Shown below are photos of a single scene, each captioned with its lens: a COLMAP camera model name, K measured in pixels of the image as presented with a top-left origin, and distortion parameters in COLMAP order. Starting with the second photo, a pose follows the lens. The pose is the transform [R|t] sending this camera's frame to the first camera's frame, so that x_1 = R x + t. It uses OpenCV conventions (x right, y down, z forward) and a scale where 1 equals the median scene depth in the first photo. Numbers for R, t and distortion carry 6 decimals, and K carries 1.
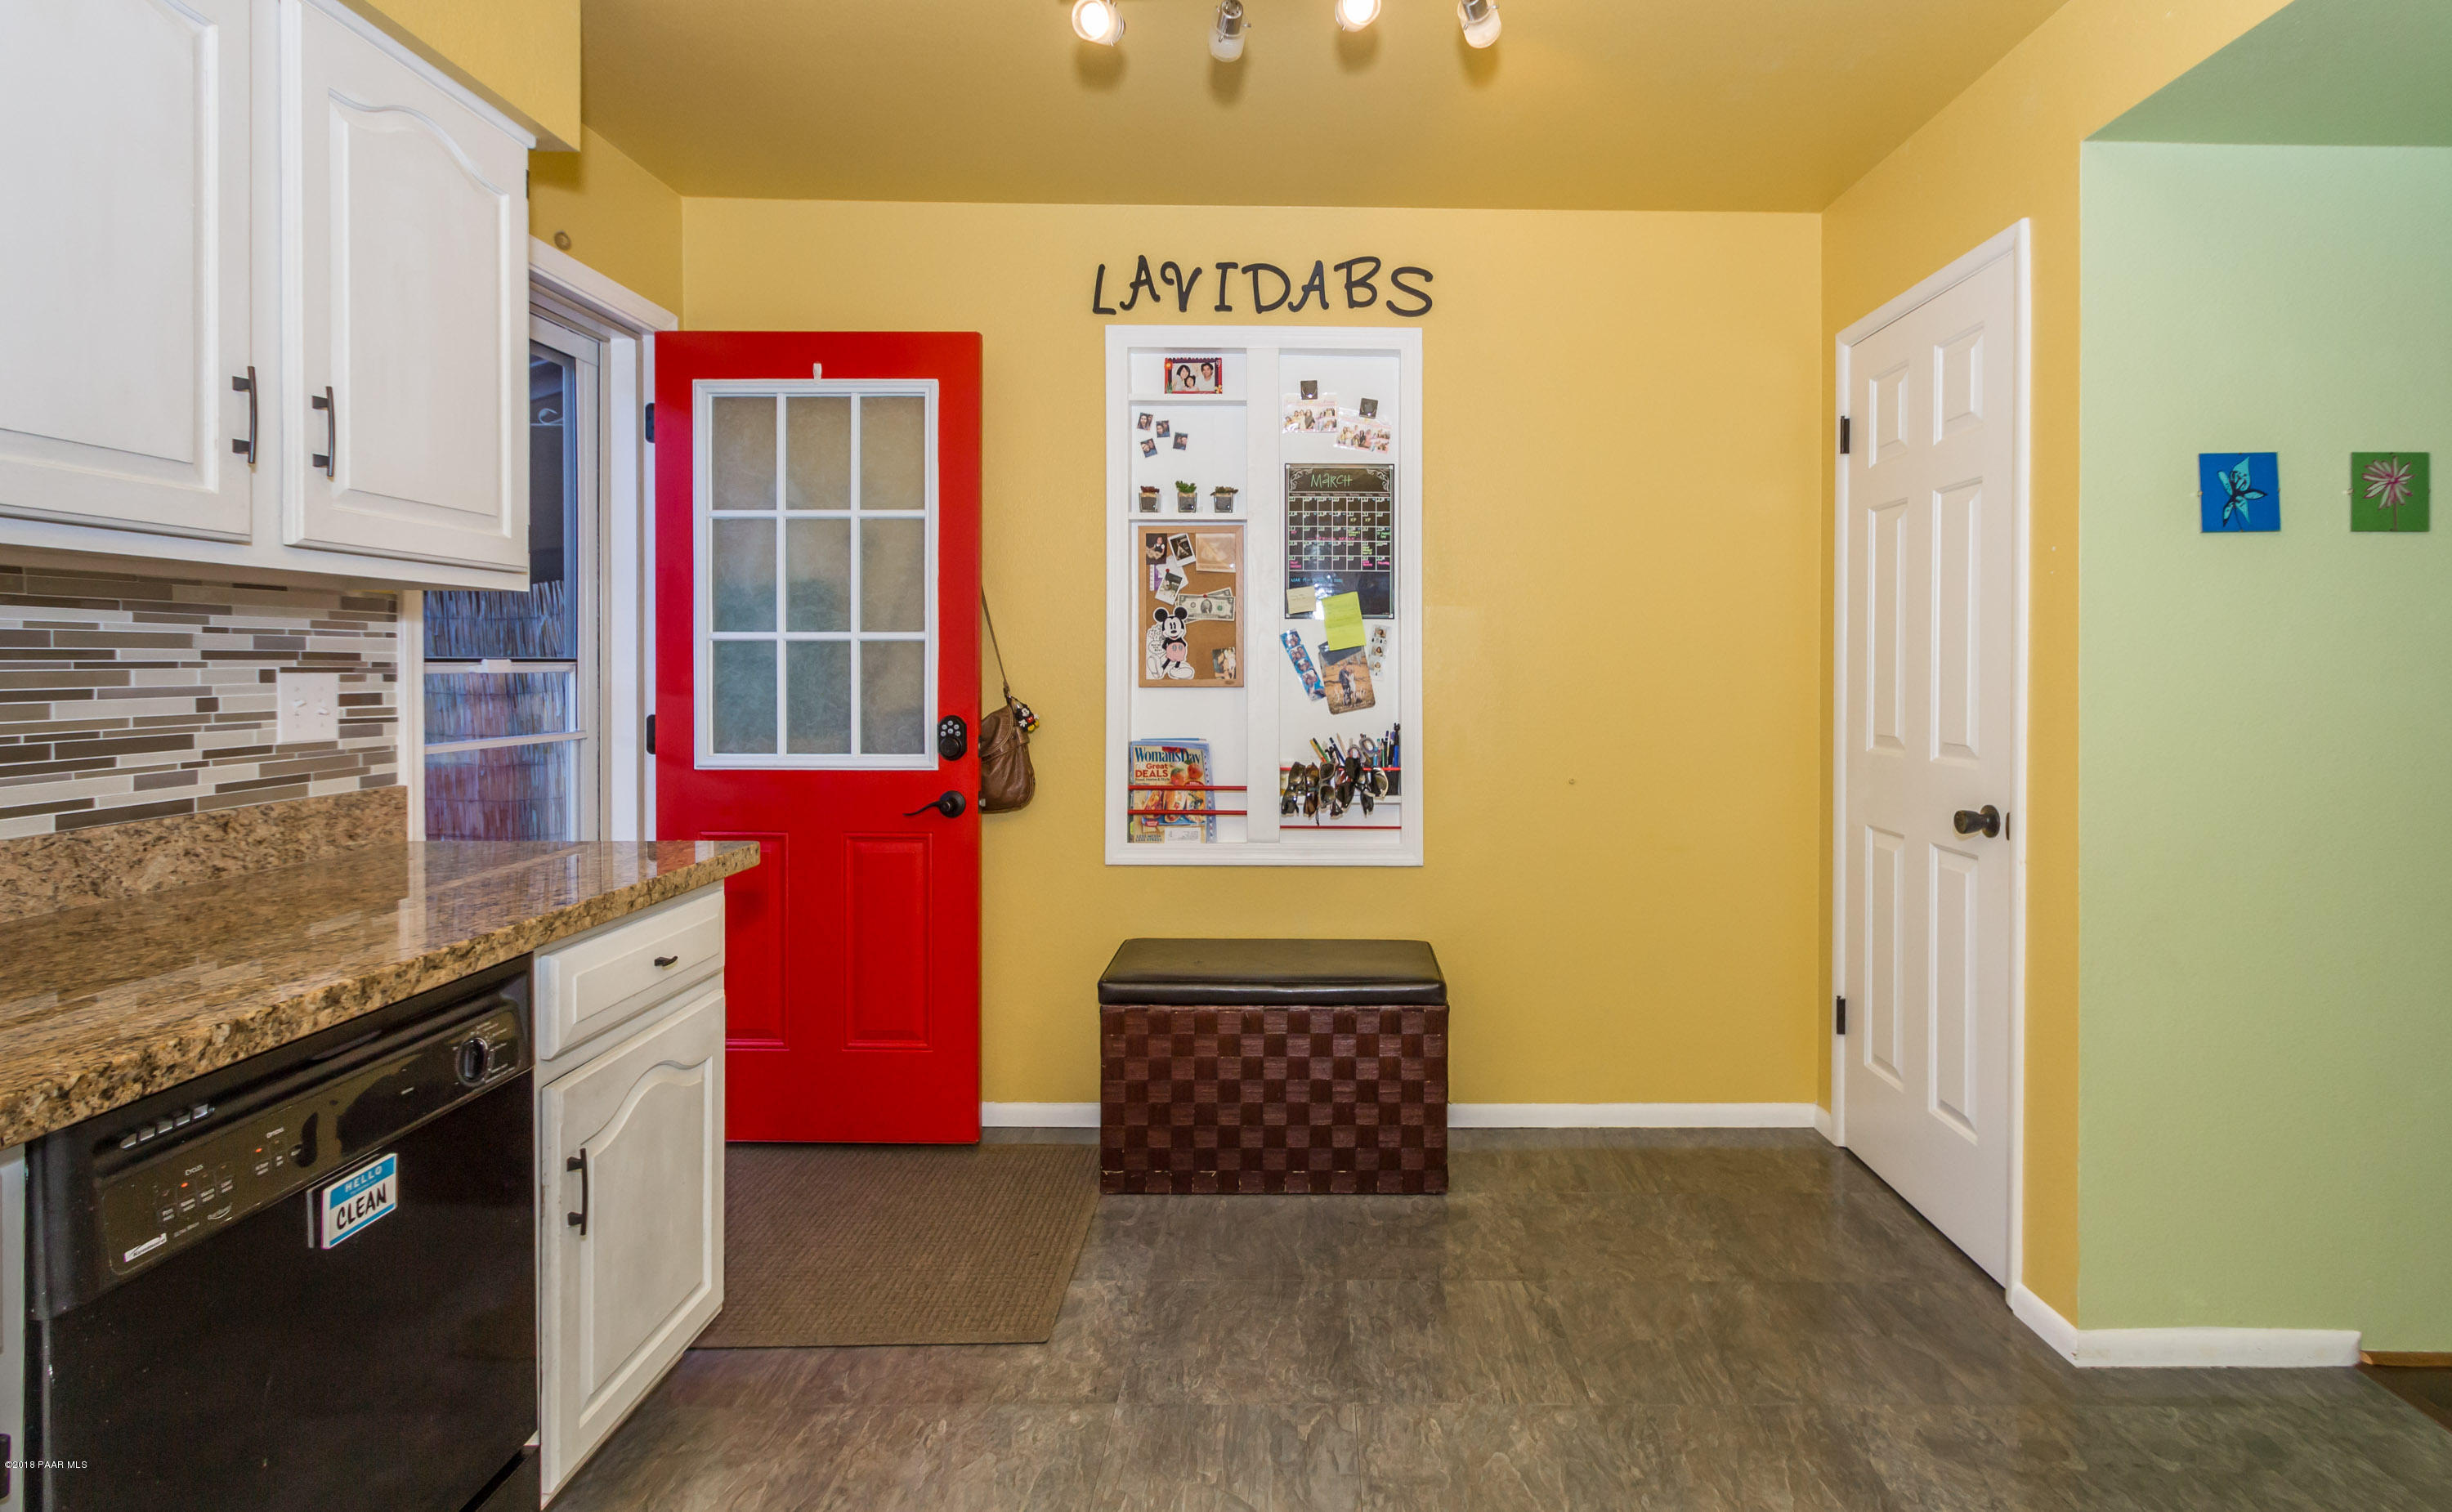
lens RADIAL K [[1202.2, 0, 1319.3], [0, 1202.2, 675.6], [0, 0, 1]] dist [-0.000308, -0.000628]
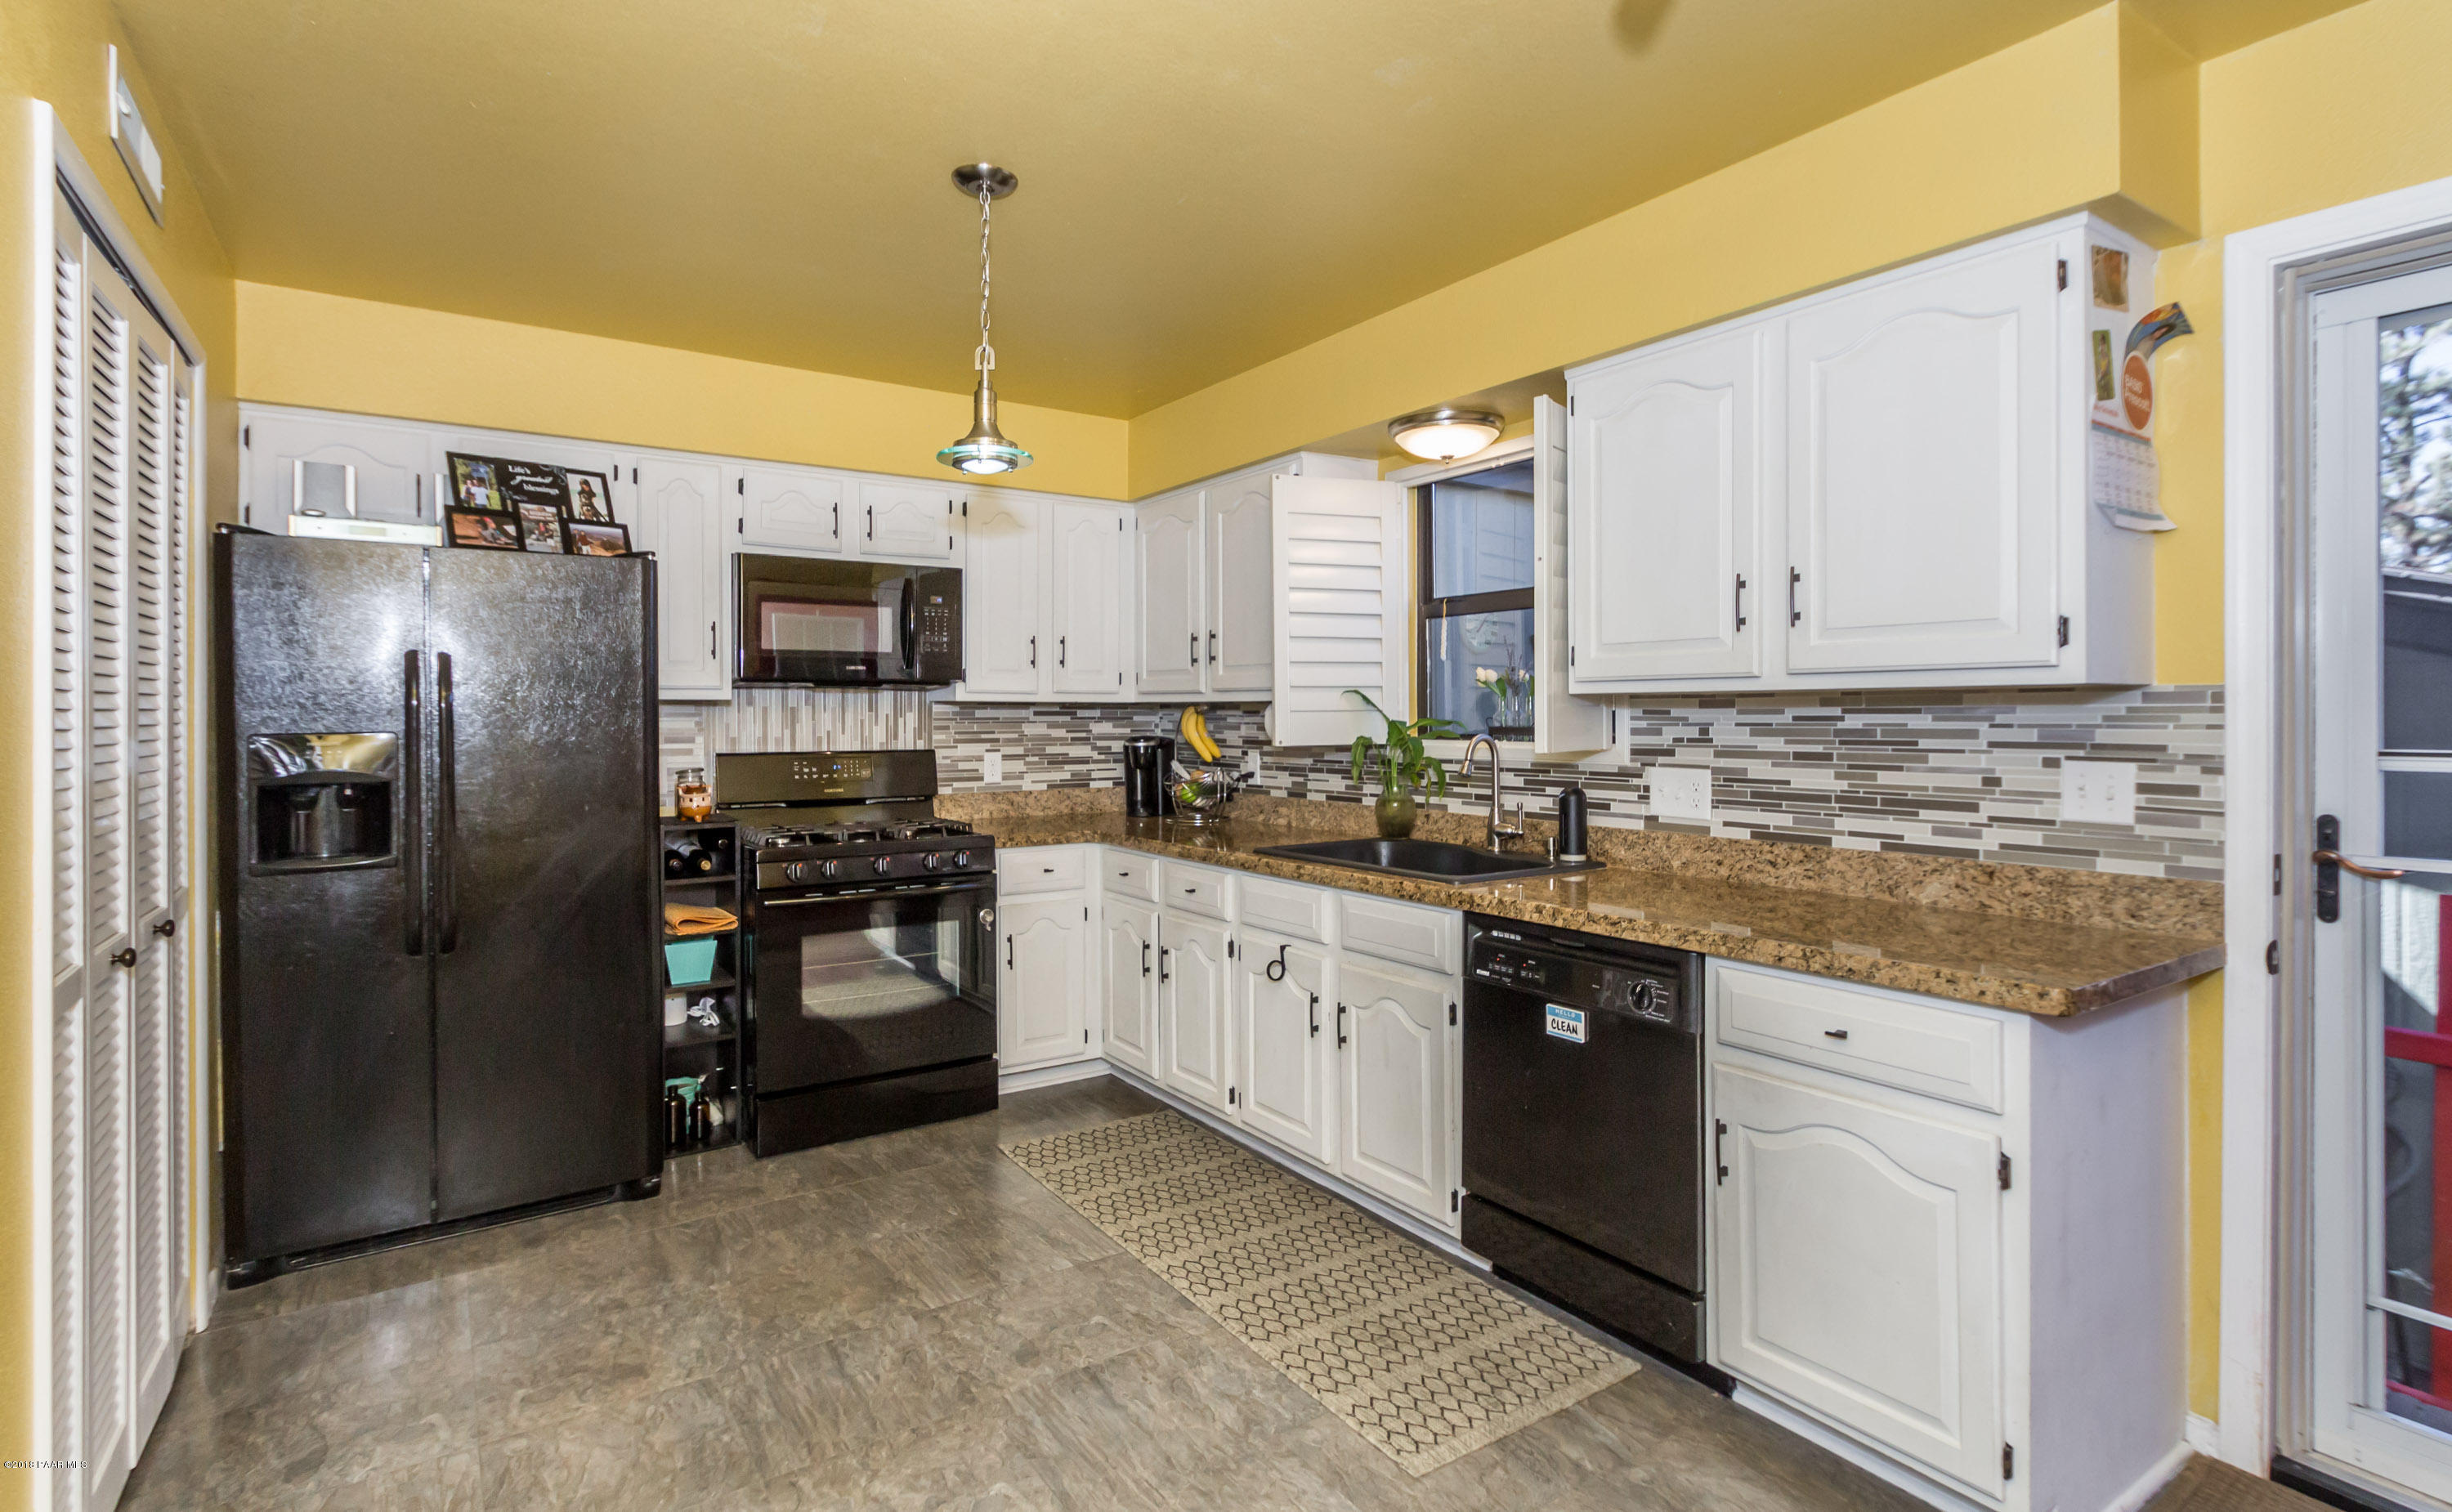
lens RADIAL K [[1162.9, 0, 1211.5], [0, 1162.9, 715.8], [0, 0, 1]] dist [0.002023, 0.000052]
pose [[-0.839906, -0.001626, -0.542730, 0.512768], [-0.006676, 0.999951, 0.007335, -0.053359], [0.542691, 0.009784, -0.839875, 1.632264]]
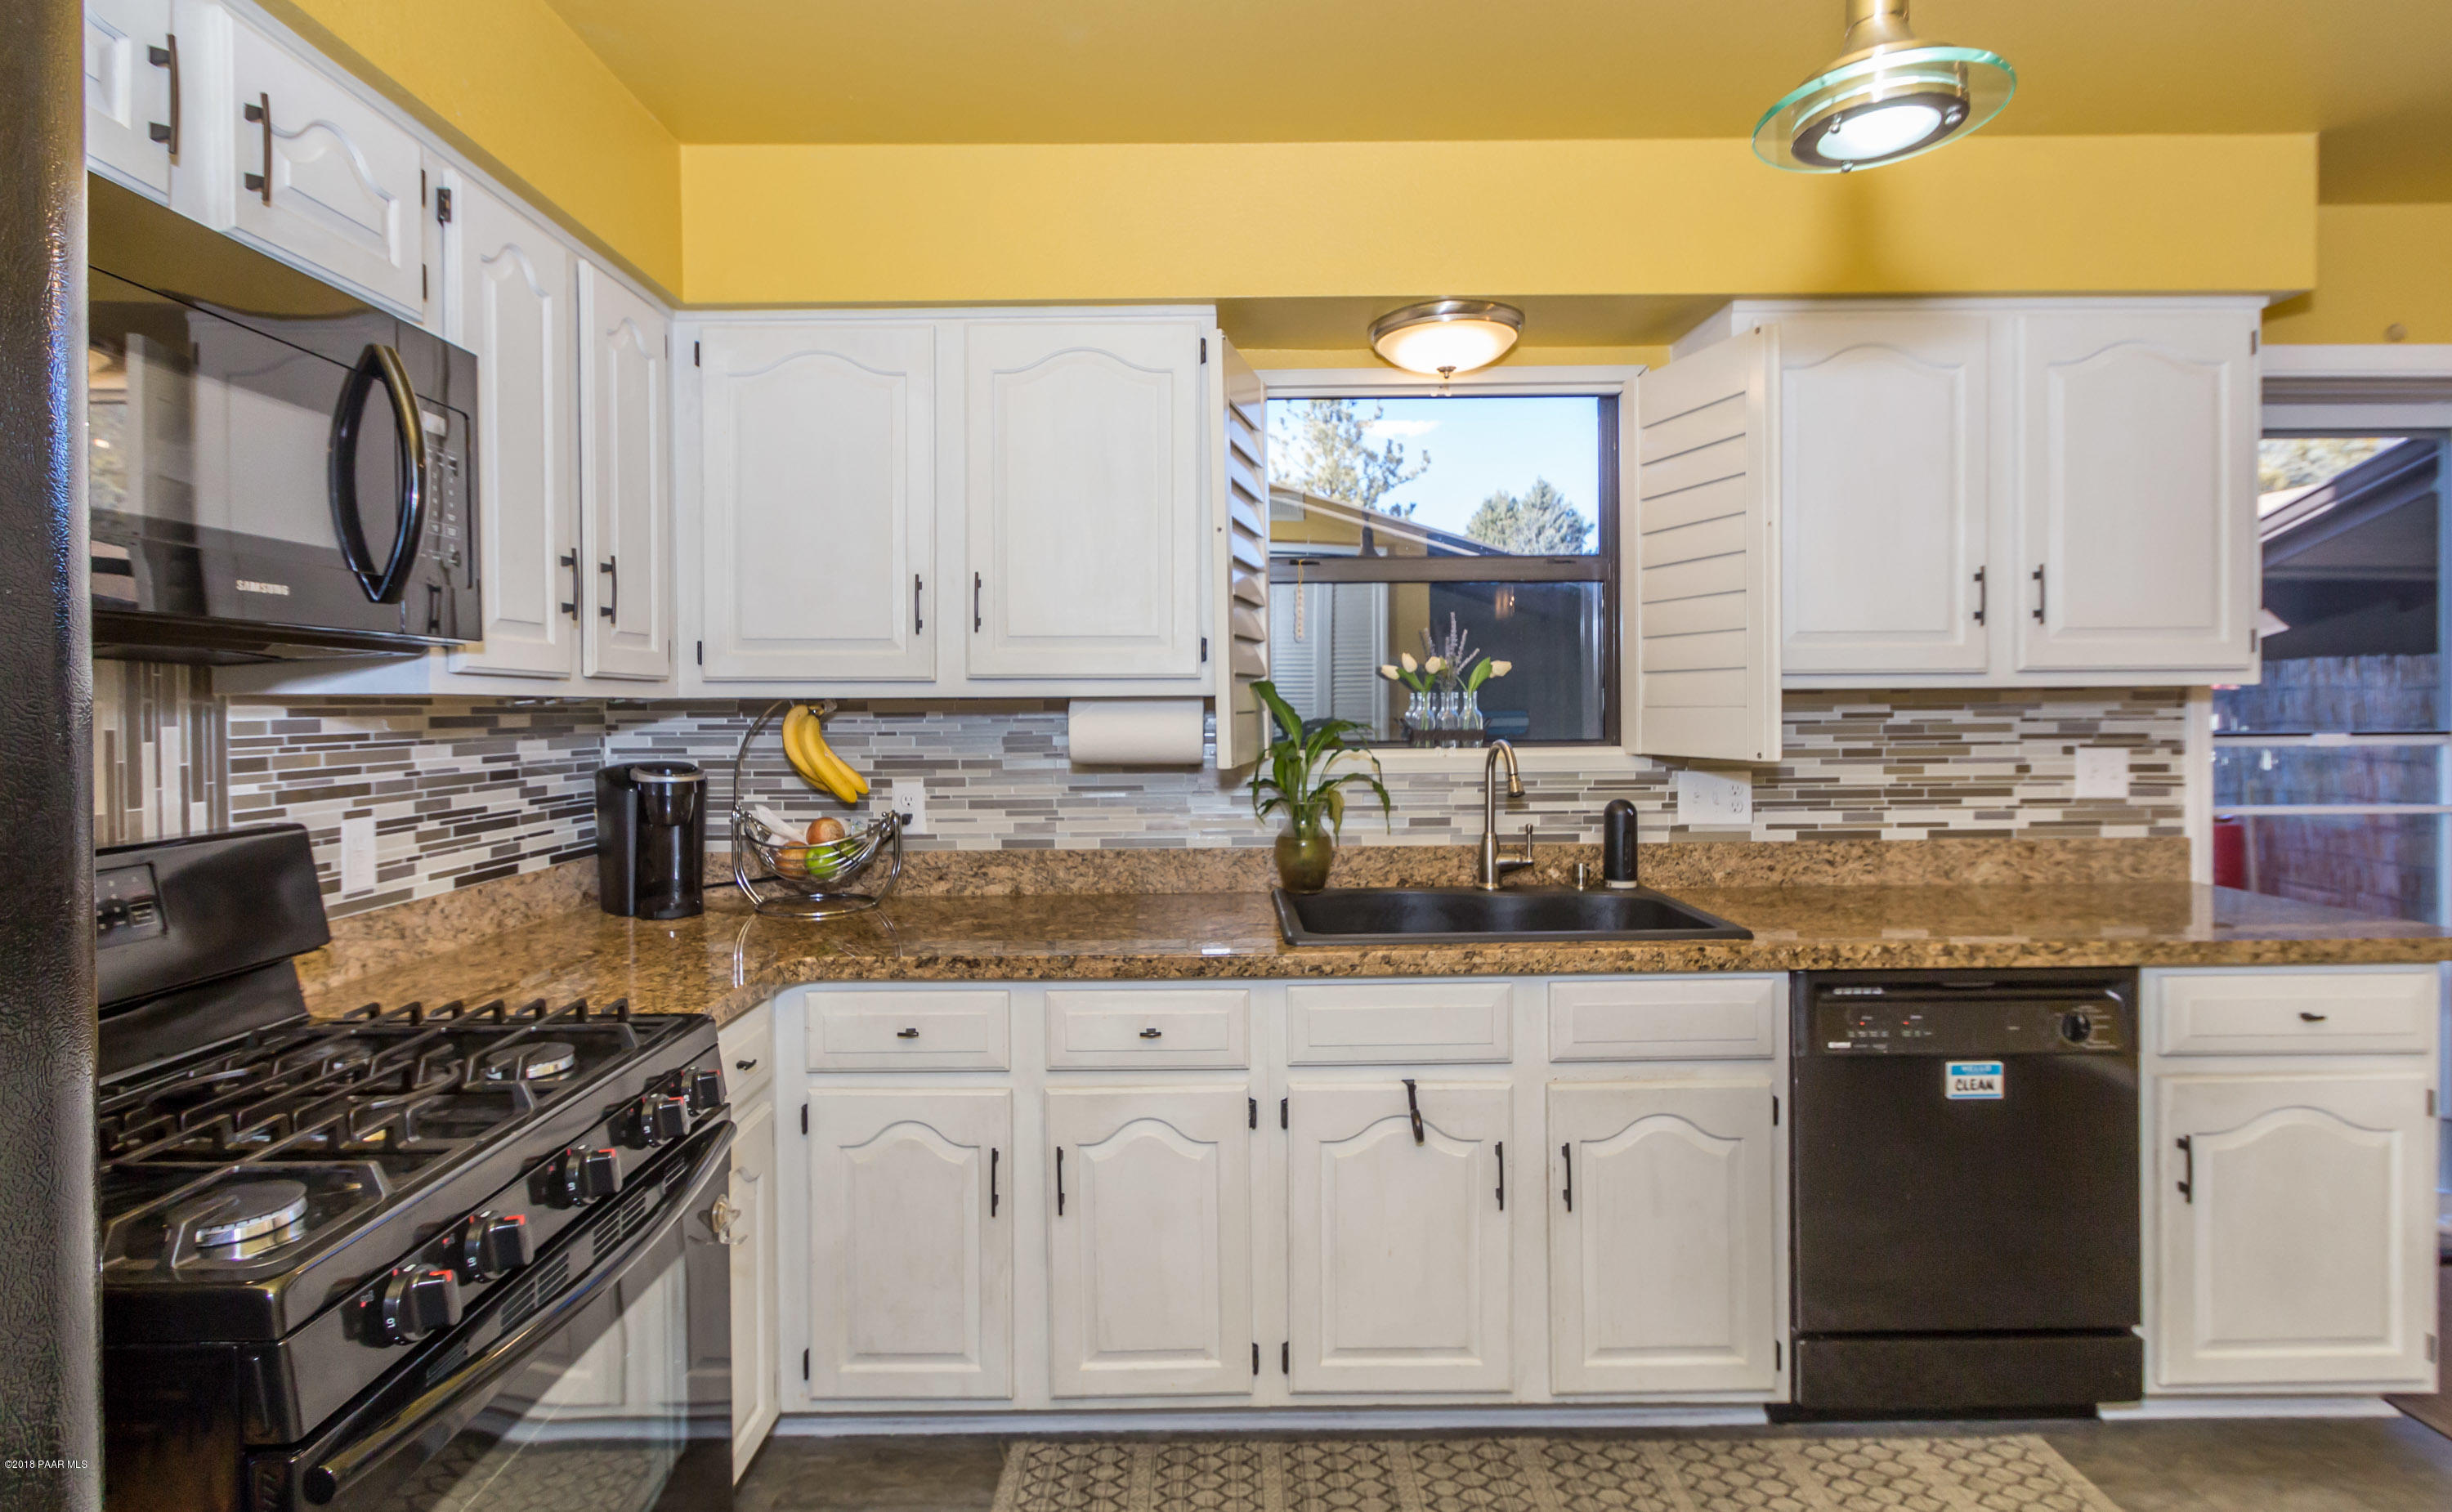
lens RADIAL K [[1162.9, 0, 1211.5], [0, 1162.9, 715.8], [0, 0, 1]] dist [0.002023, 0.000052]
pose [[-0.012232, 0.006546, -0.999904, 0.580681], [-0.001225, 0.999978, 0.006562, -0.052348], [0.999924, 0.001305, -0.012224, -0.019651]]
